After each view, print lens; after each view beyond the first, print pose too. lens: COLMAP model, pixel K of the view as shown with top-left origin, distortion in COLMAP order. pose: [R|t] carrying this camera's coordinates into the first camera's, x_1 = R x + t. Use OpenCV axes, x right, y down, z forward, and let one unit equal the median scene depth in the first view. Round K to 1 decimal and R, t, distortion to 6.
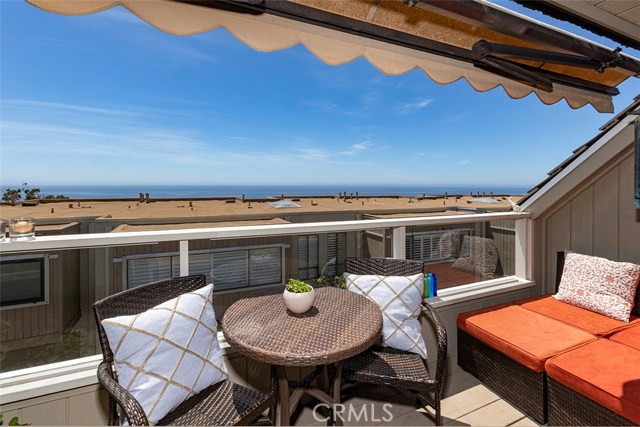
lens RADIAL K [[279.3, 0, 320.2], [0, 279.3, 190.7], [0, 0, 1]] dist [0.002712, 0.000899]
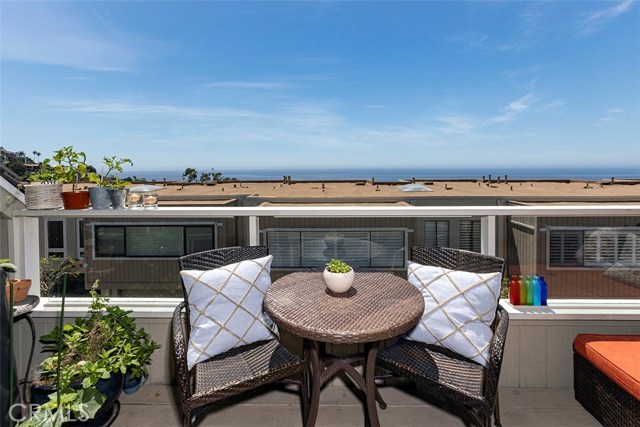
lens RADIAL K [[287.0, 0, 356.0], [0, 287.0, 175.2], [0, 0, 1]] dist [0.000719, 0.004798]
pose [[0.917983, 0.000958, -0.396618, 0.290322], [0.001730, 0.999978, 0.006421, -0.004053], [0.396616, -0.006580, 0.917961, 0.033565]]
